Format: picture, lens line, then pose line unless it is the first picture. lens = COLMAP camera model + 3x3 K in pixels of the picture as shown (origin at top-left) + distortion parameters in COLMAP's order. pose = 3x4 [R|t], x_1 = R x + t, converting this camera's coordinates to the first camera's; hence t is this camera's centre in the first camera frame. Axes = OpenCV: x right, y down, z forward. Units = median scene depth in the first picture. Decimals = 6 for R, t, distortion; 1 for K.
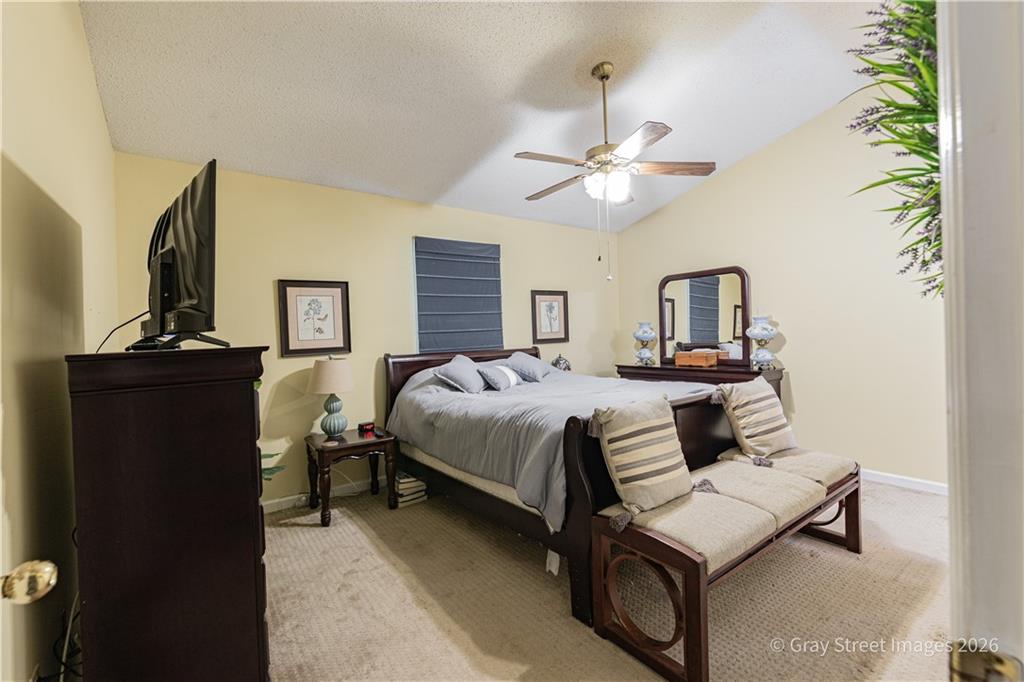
lens RADIAL K [[442.7, 0, 516.0], [0, 442.7, 338.3], [0, 0, 1]] dist [-0.001355, 0.000550]
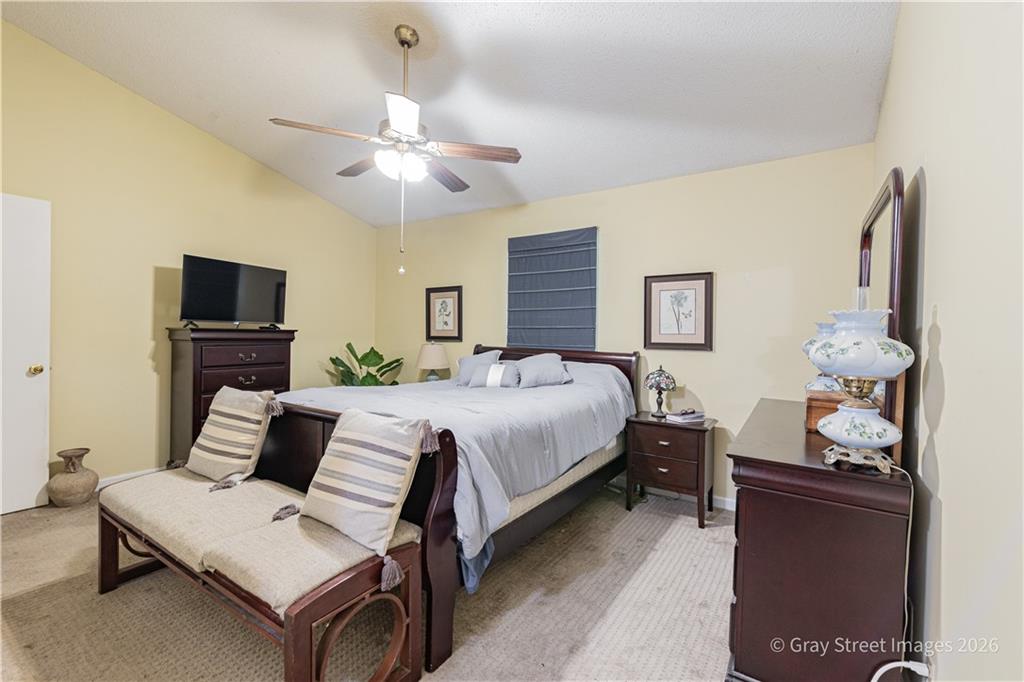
lens RADIAL K [[442.7, 0, 506.8], [0, 442.7, 333.5], [0, 0, 1]] dist [-0.001355, 0.000550]
pose [[0.337162, 0.045247, -0.940359, 1.937128], [-0.035788, 0.998738, 0.035225, -0.088812], [0.940766, 0.021777, 0.338356, 1.539756]]
